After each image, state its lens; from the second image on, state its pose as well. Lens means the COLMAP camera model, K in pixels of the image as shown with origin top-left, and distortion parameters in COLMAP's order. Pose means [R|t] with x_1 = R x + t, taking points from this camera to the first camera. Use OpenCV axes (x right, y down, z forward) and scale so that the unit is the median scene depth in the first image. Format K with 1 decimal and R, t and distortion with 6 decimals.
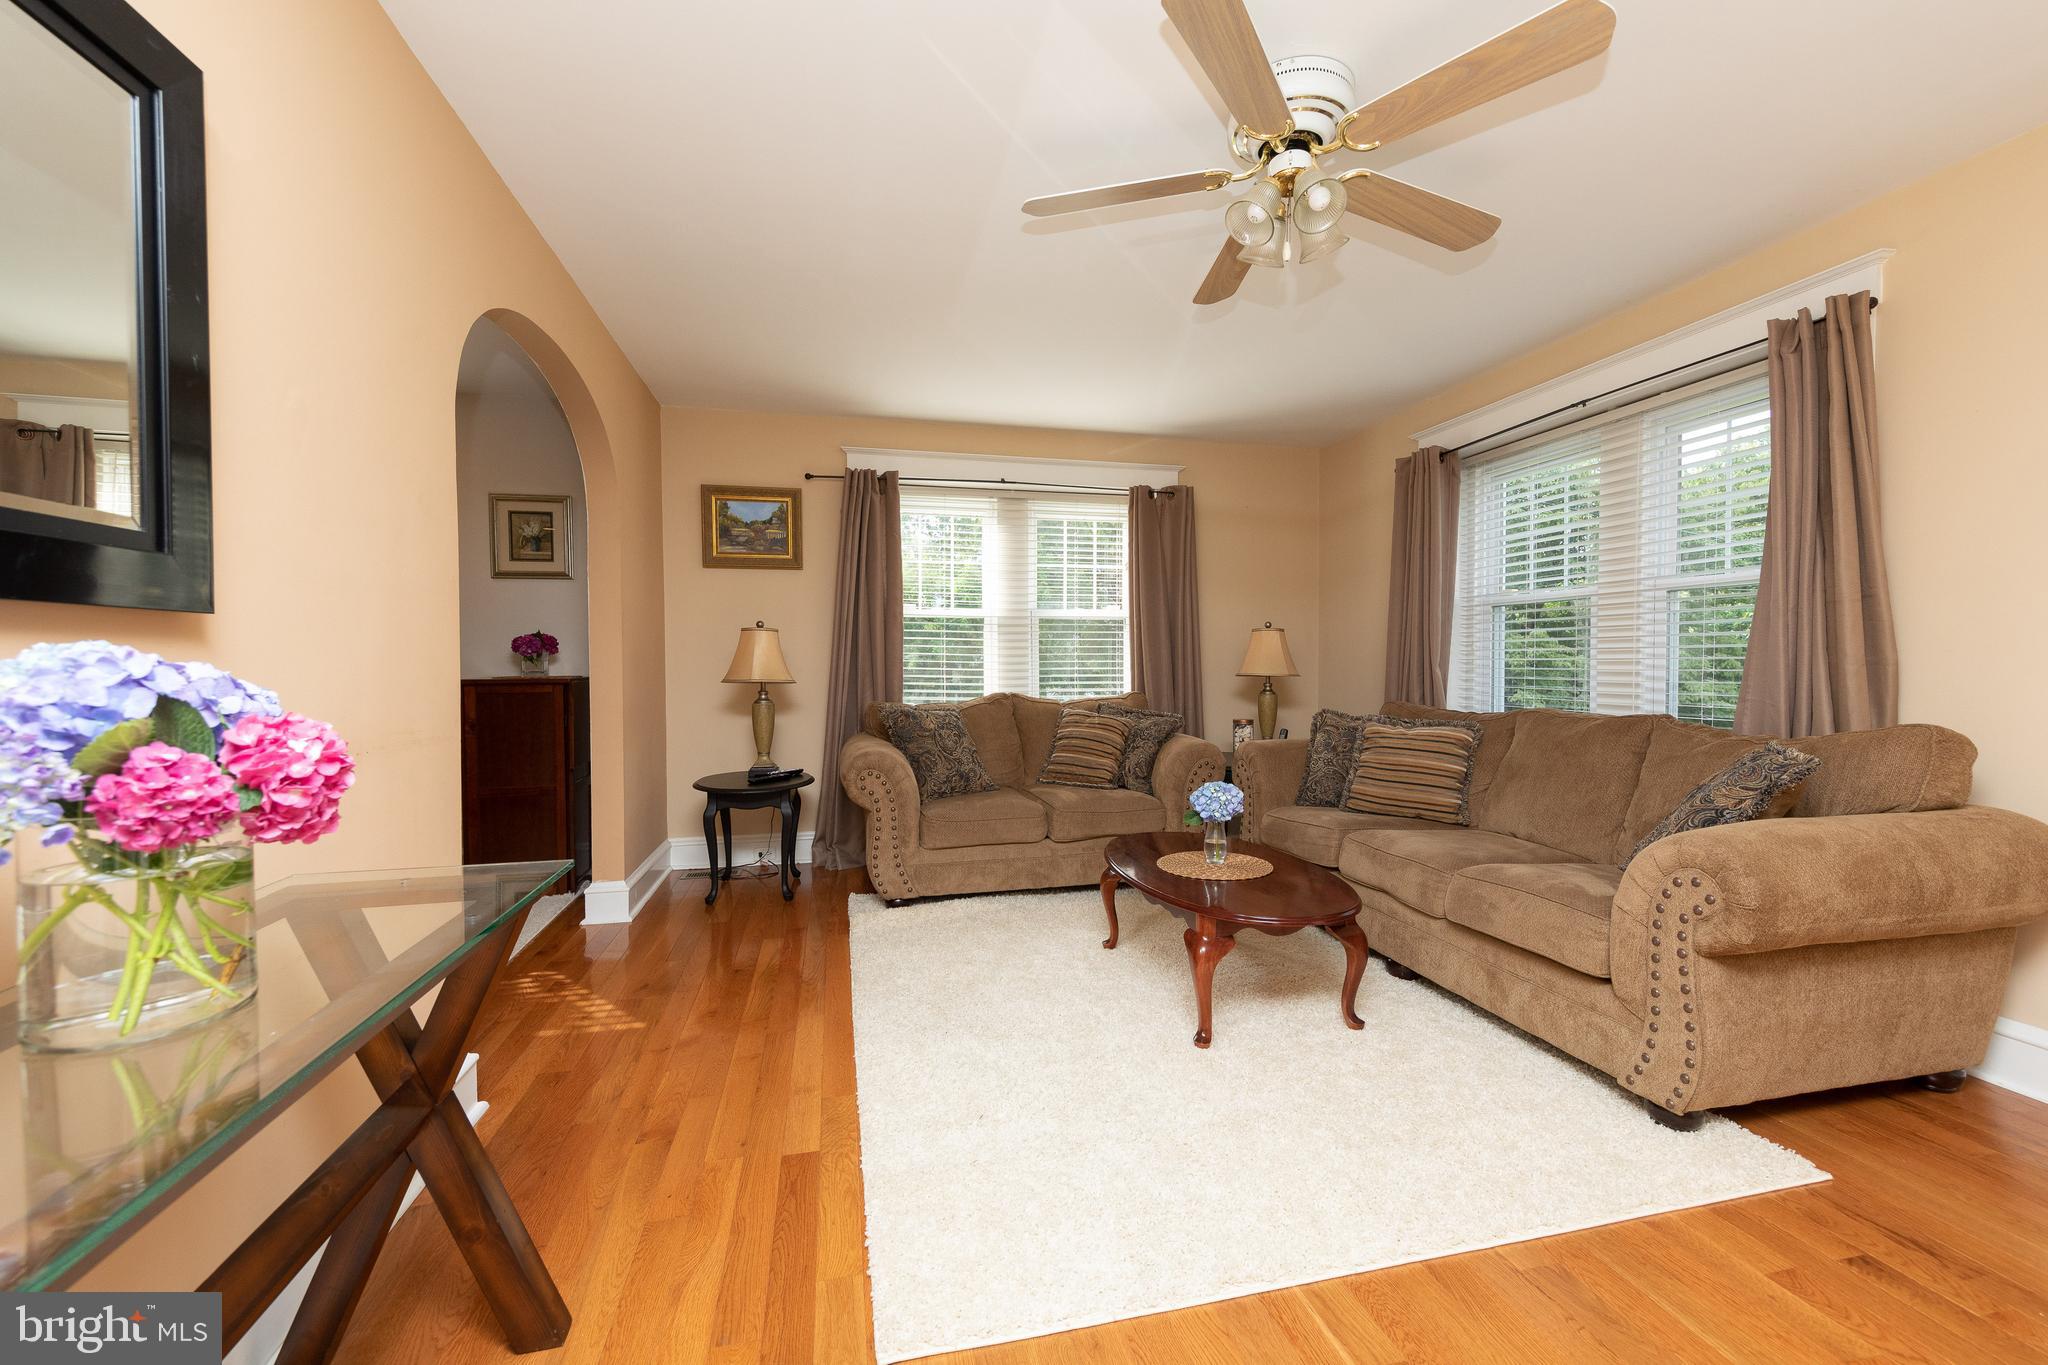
lens RADIAL K [[866.2, 0, 1035.2], [0, 866.2, 690.8], [0, 0, 1]] dist [0.016768, 0.000049]
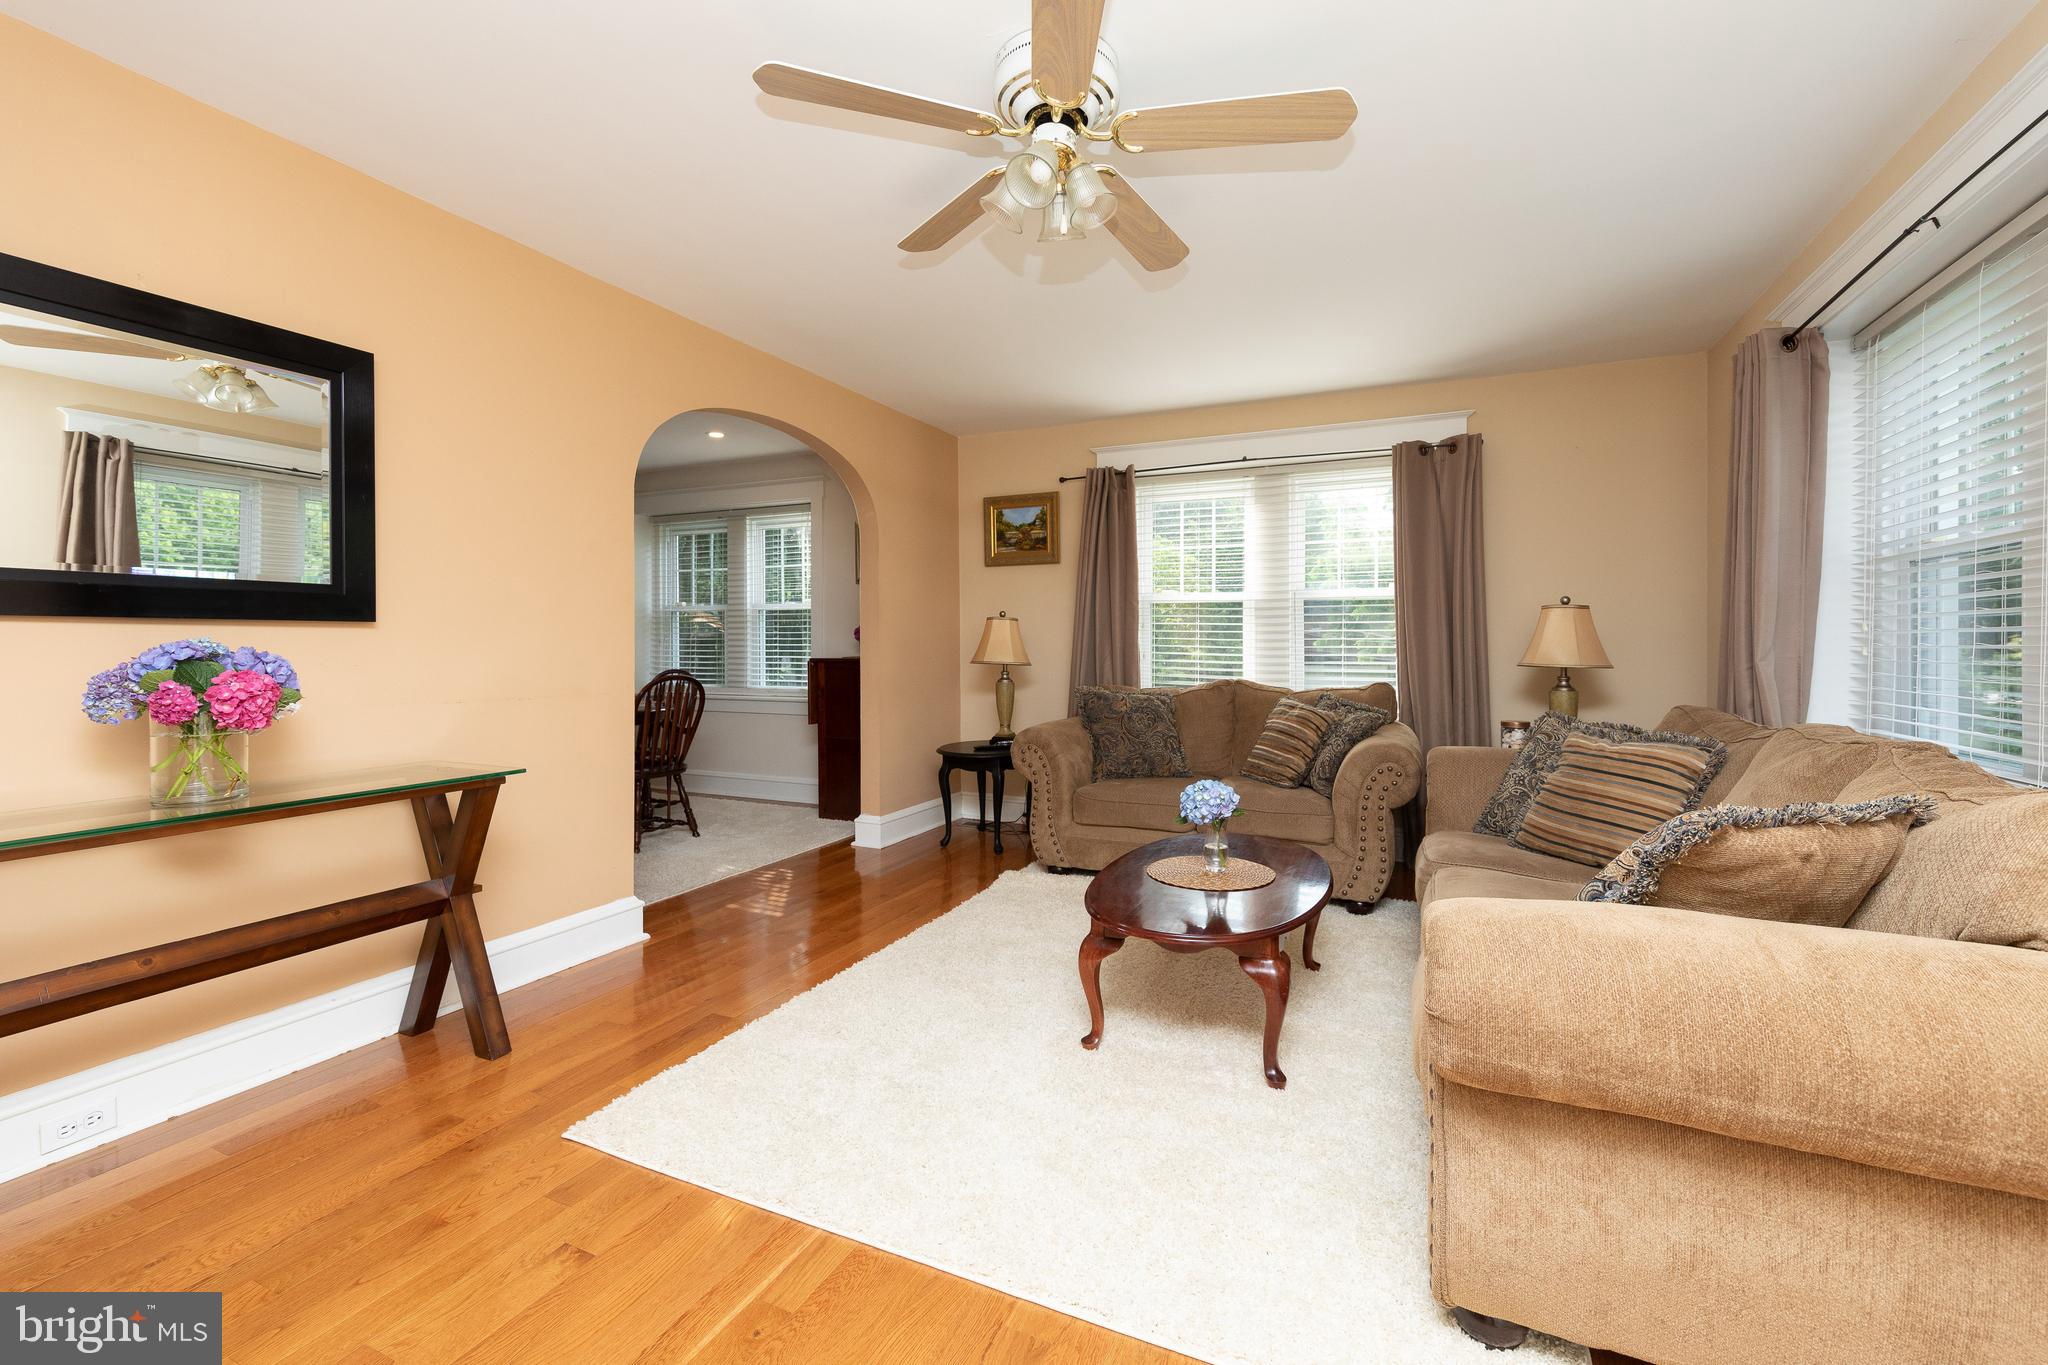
lens RADIAL K [[866.2, 0, 1020.8], [0, 866.2, 662.6], [0, 0, 1]] dist [0.016768, 0.000049]
pose [[0.778945, 0.015365, -0.626904, 0.402670], [-0.023603, 0.999710, -0.004825, -0.006271], [0.626648, 0.018555, 0.779082, 0.105294]]
